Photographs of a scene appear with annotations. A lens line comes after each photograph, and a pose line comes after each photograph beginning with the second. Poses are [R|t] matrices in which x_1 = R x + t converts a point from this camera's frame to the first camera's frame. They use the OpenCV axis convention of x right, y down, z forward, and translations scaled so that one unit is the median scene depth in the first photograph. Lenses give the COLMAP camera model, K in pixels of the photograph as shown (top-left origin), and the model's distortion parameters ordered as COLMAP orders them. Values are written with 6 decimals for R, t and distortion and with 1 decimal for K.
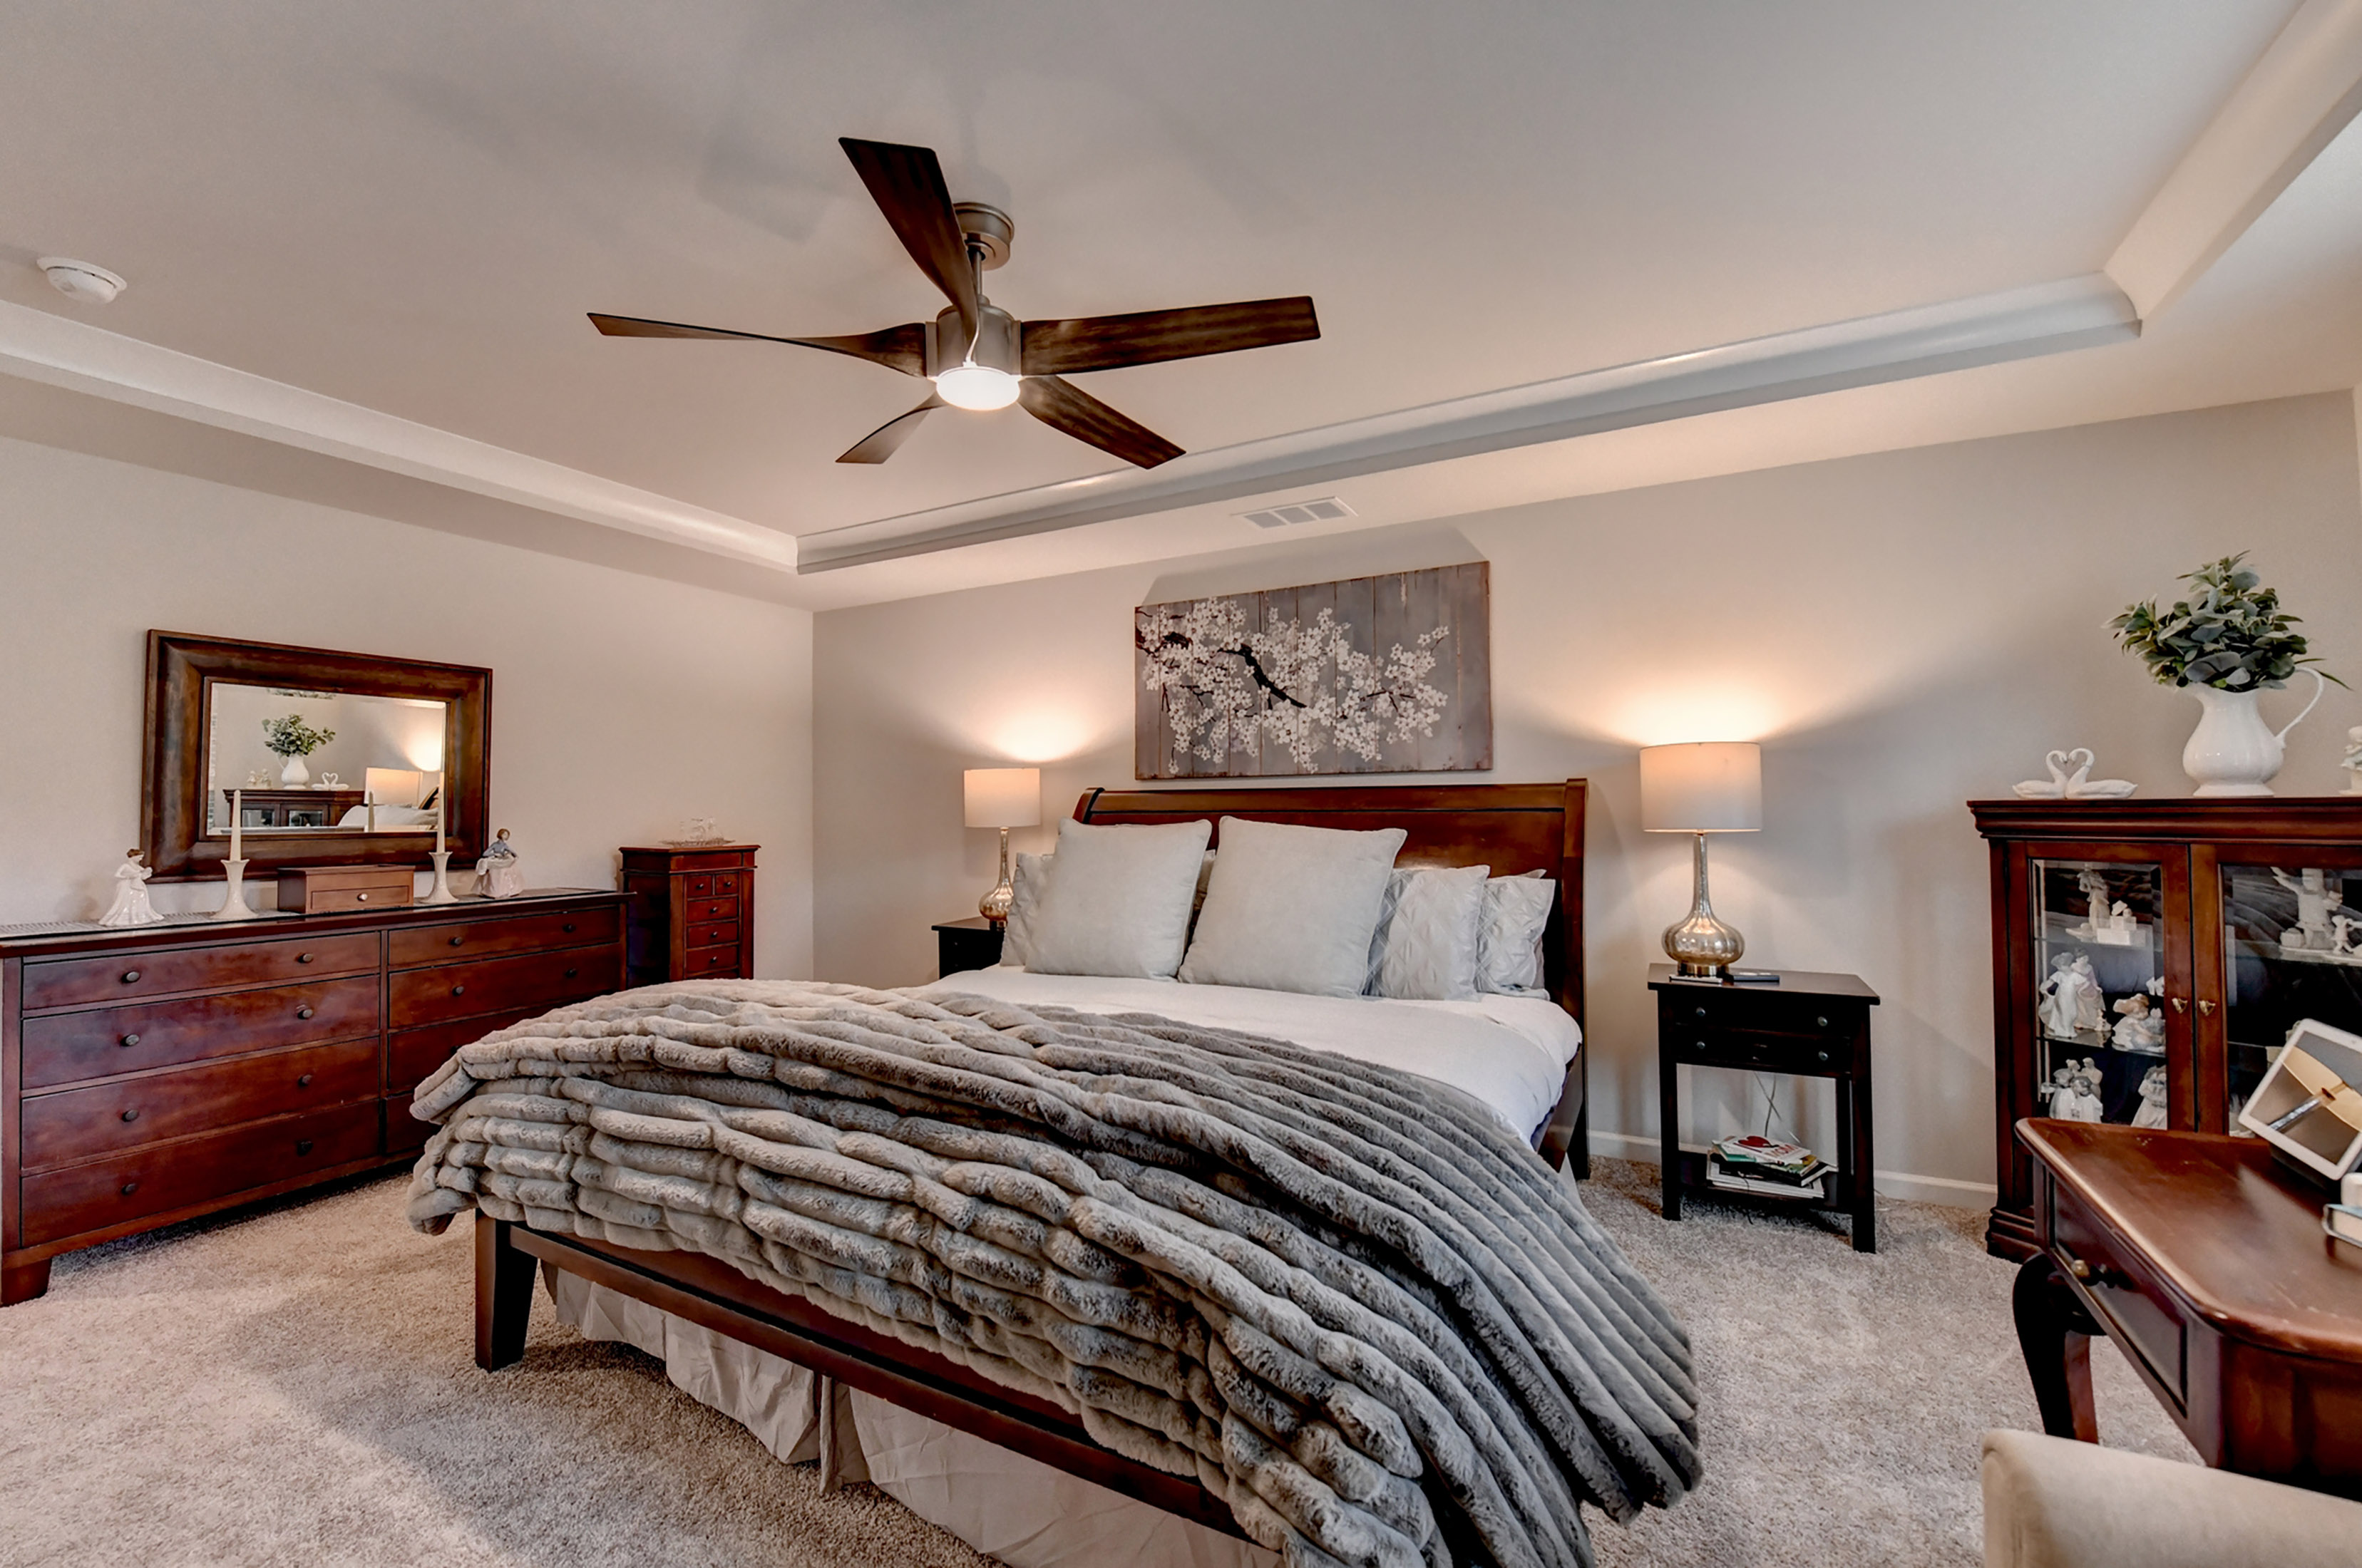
lens RADIAL K [[953.2, 0, 1173.1], [0, 953.2, 789.8], [0, 0, 1]] dist [-0.015030, -0.001901]
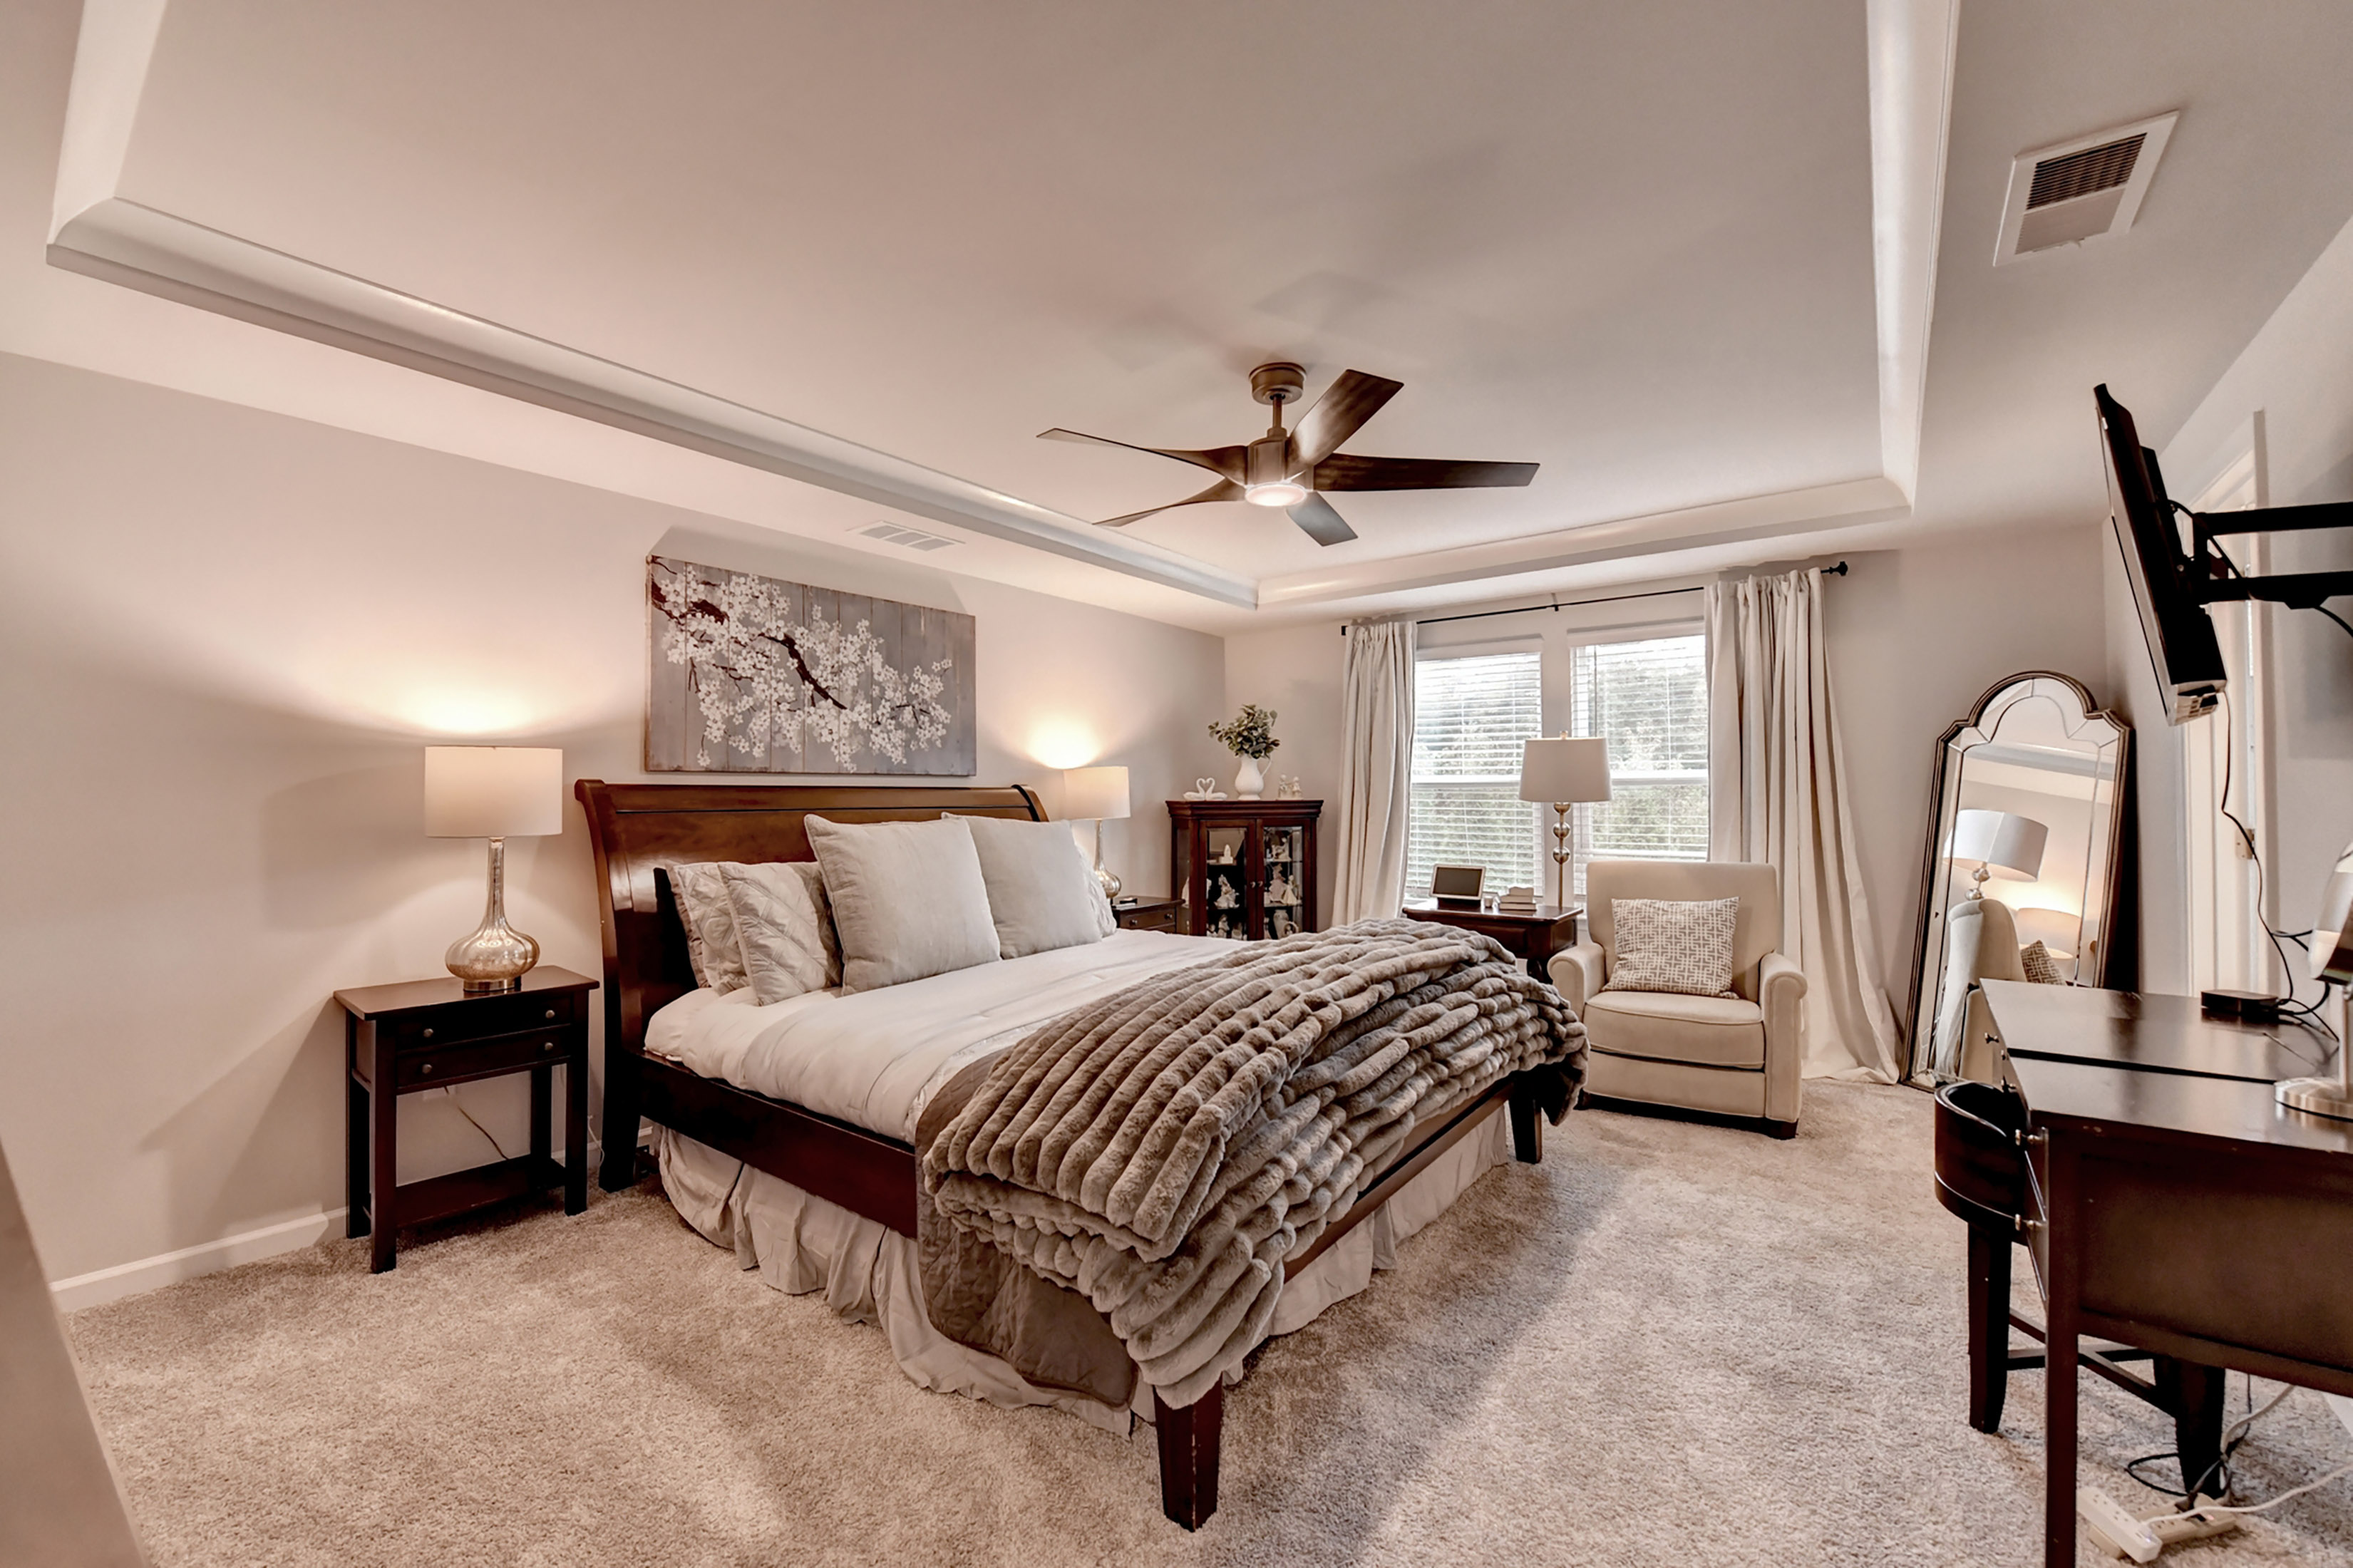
lens RADIAL K [[934.0, 0, 1166.1], [0, 934.0, 784.8], [0, 0, 1]] dist [-0.012775, -0.002367]
pose [[0.157398, 0.023202, 0.987263, -0.799932], [-0.012821, 0.999688, -0.021450, 0.012993], [-0.987452, -0.009281, 0.157646, 0.487476]]
